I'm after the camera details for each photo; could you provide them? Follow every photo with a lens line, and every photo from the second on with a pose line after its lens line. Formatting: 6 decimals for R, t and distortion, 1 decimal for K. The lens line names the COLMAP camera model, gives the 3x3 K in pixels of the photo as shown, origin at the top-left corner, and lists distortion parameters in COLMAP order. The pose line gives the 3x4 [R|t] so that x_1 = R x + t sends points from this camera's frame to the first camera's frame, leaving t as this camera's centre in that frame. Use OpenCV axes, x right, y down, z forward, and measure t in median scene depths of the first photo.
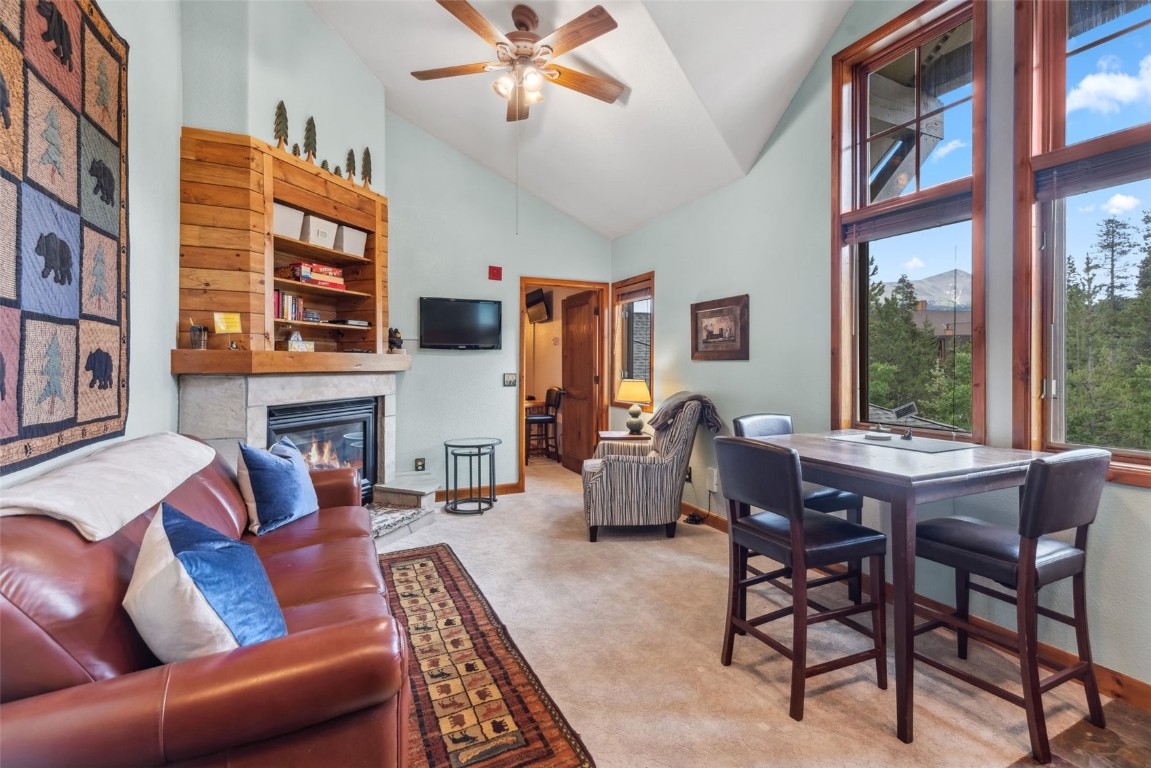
lens RADIAL K [[517.0, 0, 576.6], [0, 517.0, 358.9], [0, 0, 1]] dist [0.006809, -0.002127]
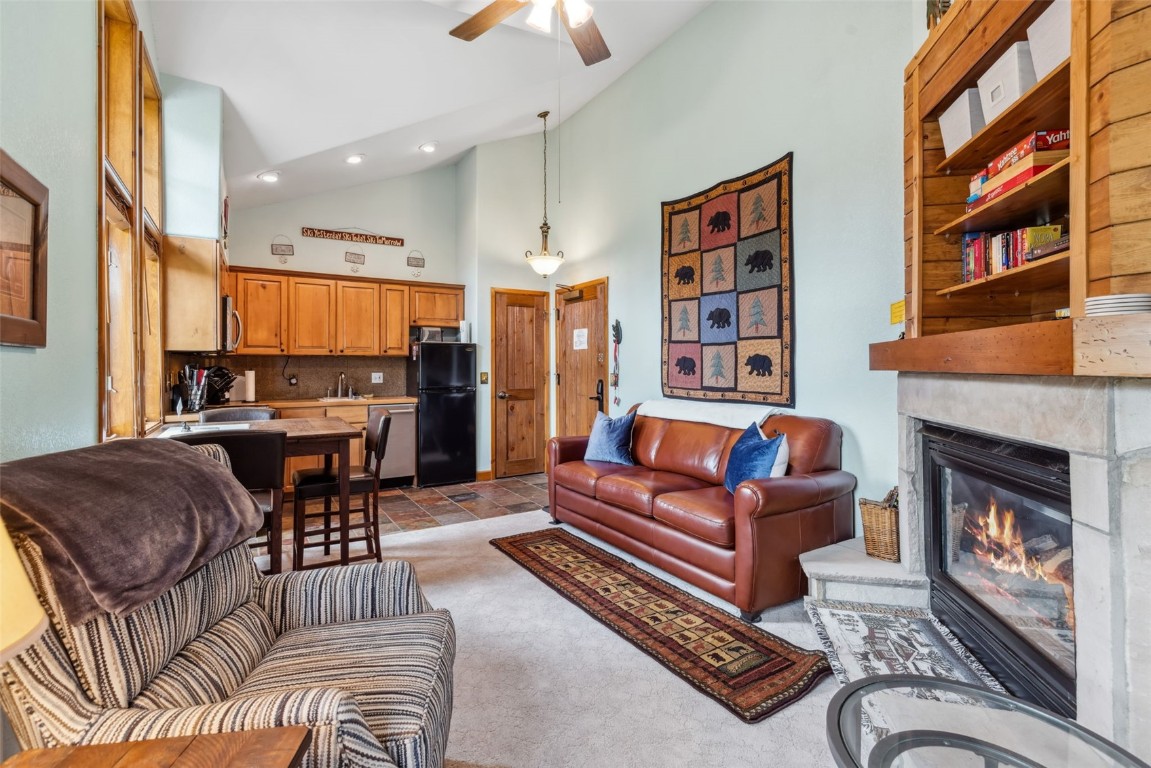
lens RADIAL K [[517.0, 0, 576.8], [0, 517.0, 364.7], [0, 0, 1]] dist [0.006809, -0.002127]
pose [[-0.991717, 0.004249, -0.128369, -0.030674], [0.006381, 0.999848, -0.016201, 0.027275], [0.128281, -0.016886, -0.991594, 1.701124]]
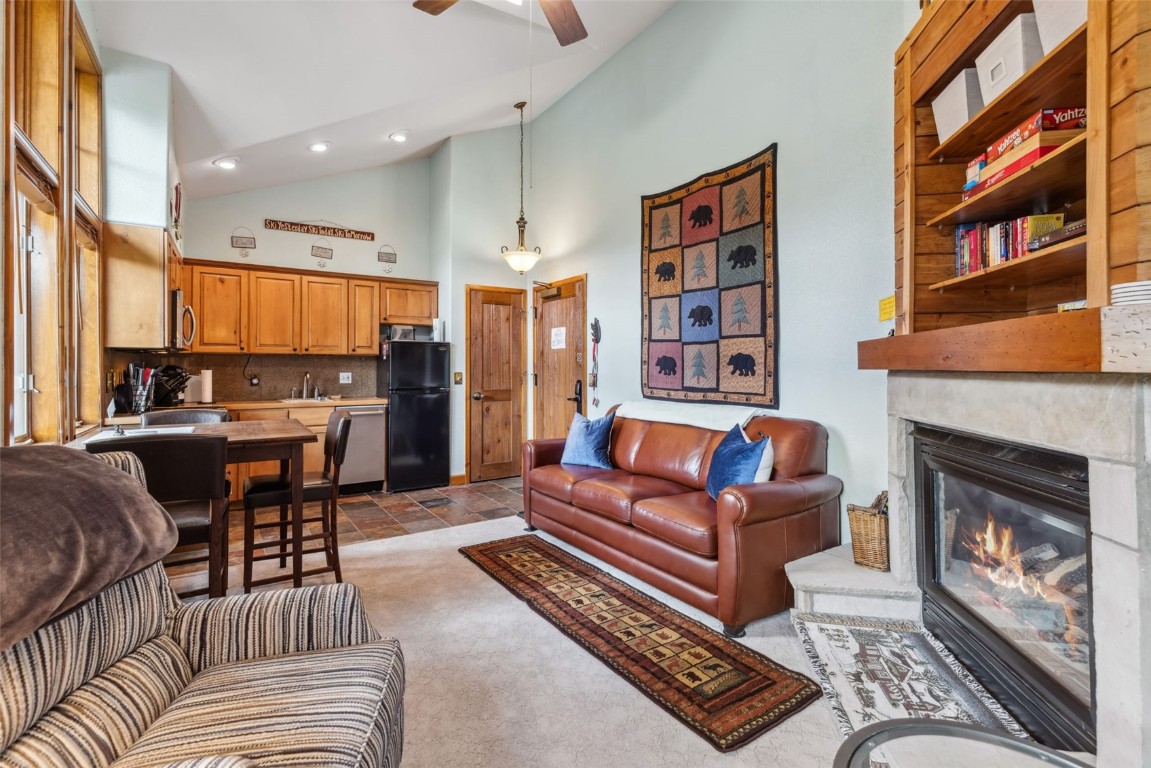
lens RADIAL K [[517.0, 0, 575.8], [0, 517.0, 364.2], [0, 0, 1]] dist [0.006809, -0.002127]
pose [[-0.986850, 0.001795, -0.161629, -0.050426], [0.004966, 0.999803, -0.019215, 0.030927], [0.161563, -0.019765, -0.986664, 1.647547]]
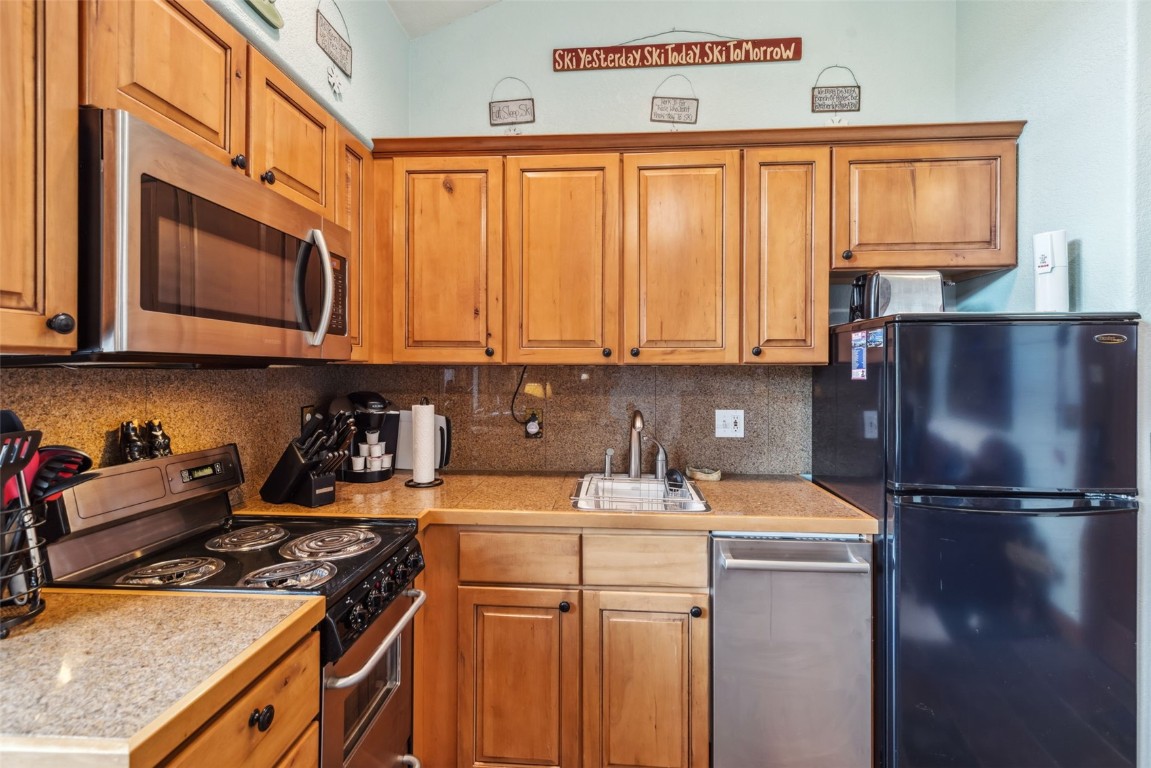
lens RADIAL K [[517.0, 0, 578.9], [0, 517.0, 367.2], [0, 0, 1]] dist [0.006809, -0.002127]
pose [[-0.883859, 0.004201, 0.467735, 0.291210], [-0.005997, 0.999776, -0.020311, -0.019634], [-0.467716, -0.020757, -0.883635, 0.491614]]
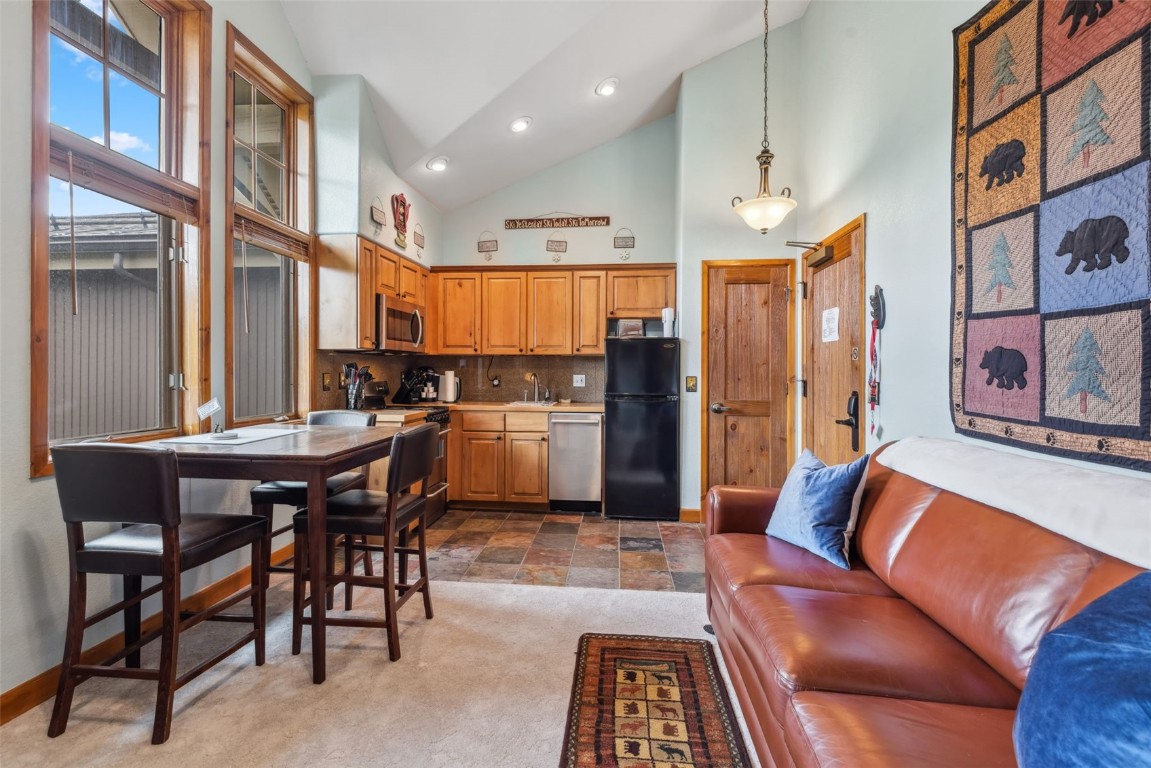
lens RADIAL K [[517.0, 0, 577.3], [0, 517.0, 367.9], [0, 0, 1]] dist [0.006809, -0.002127]
pose [[-0.866109, -0.000944, 0.499854, -0.353624], [-0.010102, 0.999827, -0.015616, 0.025119], [-0.499753, -0.018575, -0.865969, 1.175559]]
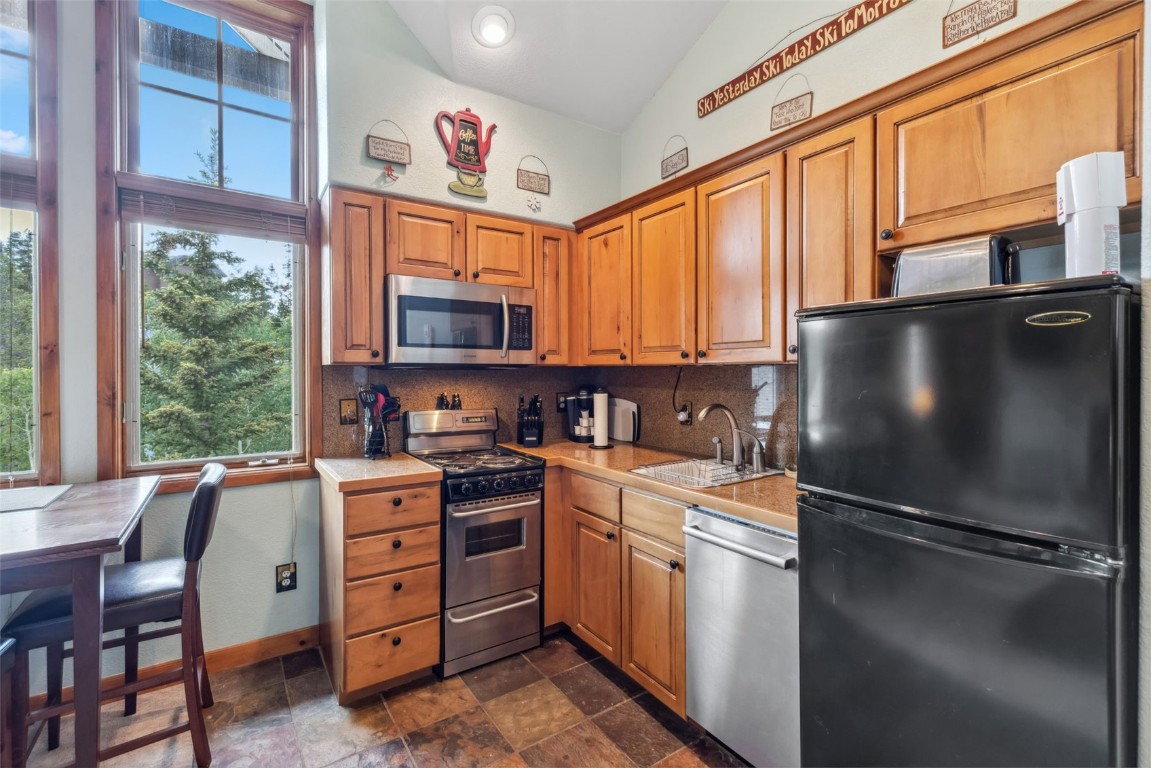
lens RADIAL K [[517.0, 0, 571.1], [0, 517.0, 373.9], [0, 0, 1]] dist [0.006809, -0.002127]
pose [[-0.157344, -0.000931, 0.987543, -0.140925], [-0.014132, 0.999899, -0.001309, -0.018844], [-0.987443, -0.014162, -0.157341, 0.227791]]
